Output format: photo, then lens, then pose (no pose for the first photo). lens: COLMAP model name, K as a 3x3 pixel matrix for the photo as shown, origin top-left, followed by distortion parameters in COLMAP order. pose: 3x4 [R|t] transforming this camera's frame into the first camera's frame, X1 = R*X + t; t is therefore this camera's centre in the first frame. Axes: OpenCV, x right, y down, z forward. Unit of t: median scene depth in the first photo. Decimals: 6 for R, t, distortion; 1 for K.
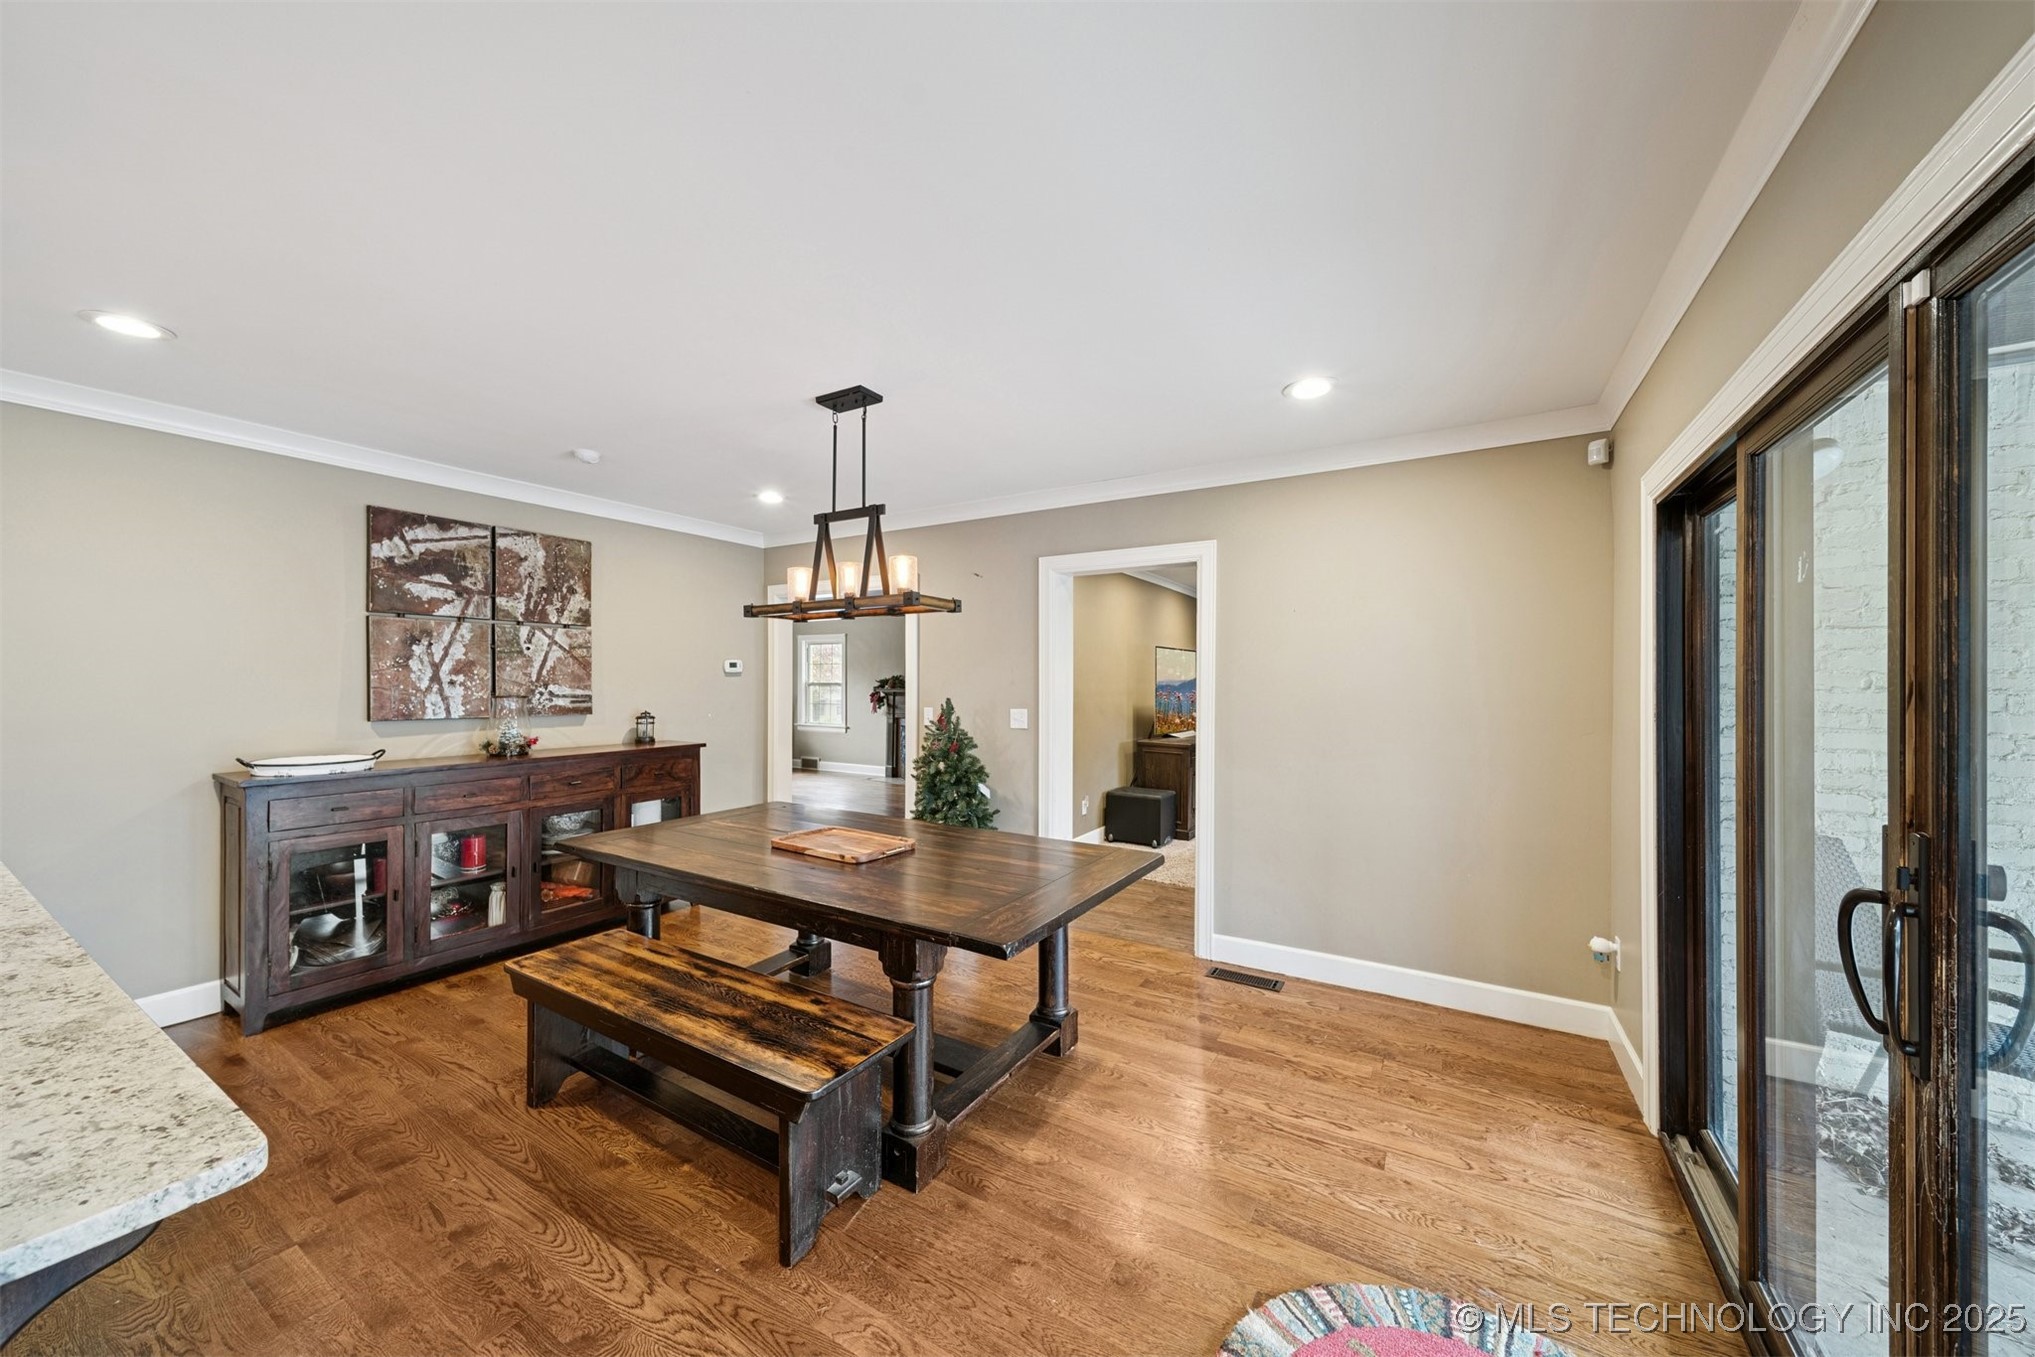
lens RADIAL K [[717.9, 0, 1017.5], [0, 717.9, 678.5], [0, 0, 1]] dist [0.001538, 0.000150]
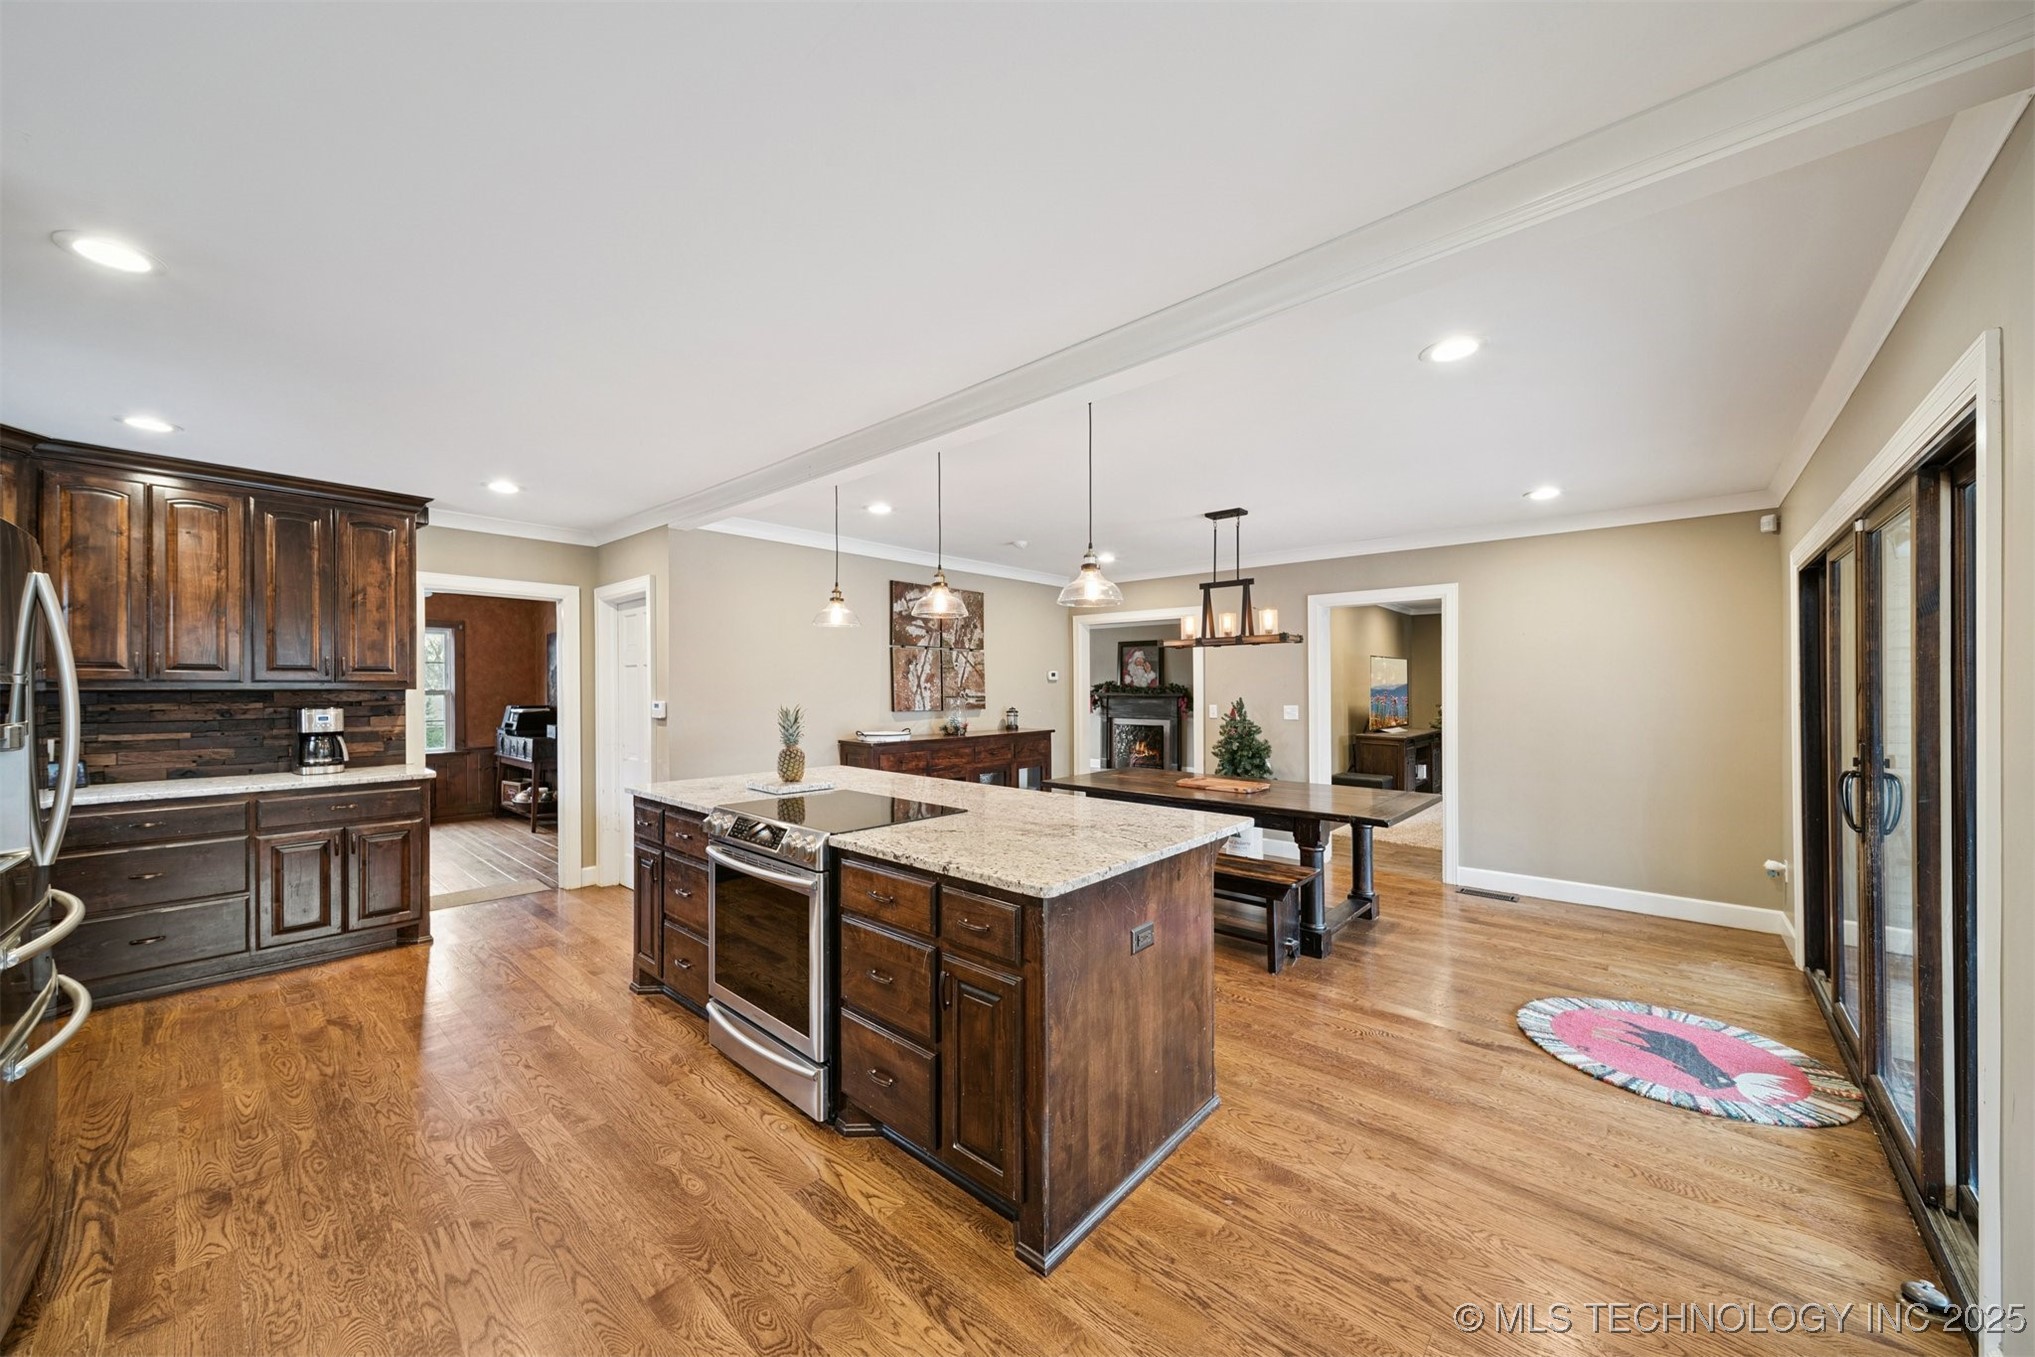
lens RADIAL K [[723.1, 0, 1003.2], [0, 723.1, 681.0], [0, 0, 1]] dist [0.000046, -0.000248]
pose [[0.981024, -0.006266, -0.193788, -0.317436], [0.005602, 0.999976, -0.003975, -0.002286], [0.193808, 0.002814, 0.981035, -0.545540]]
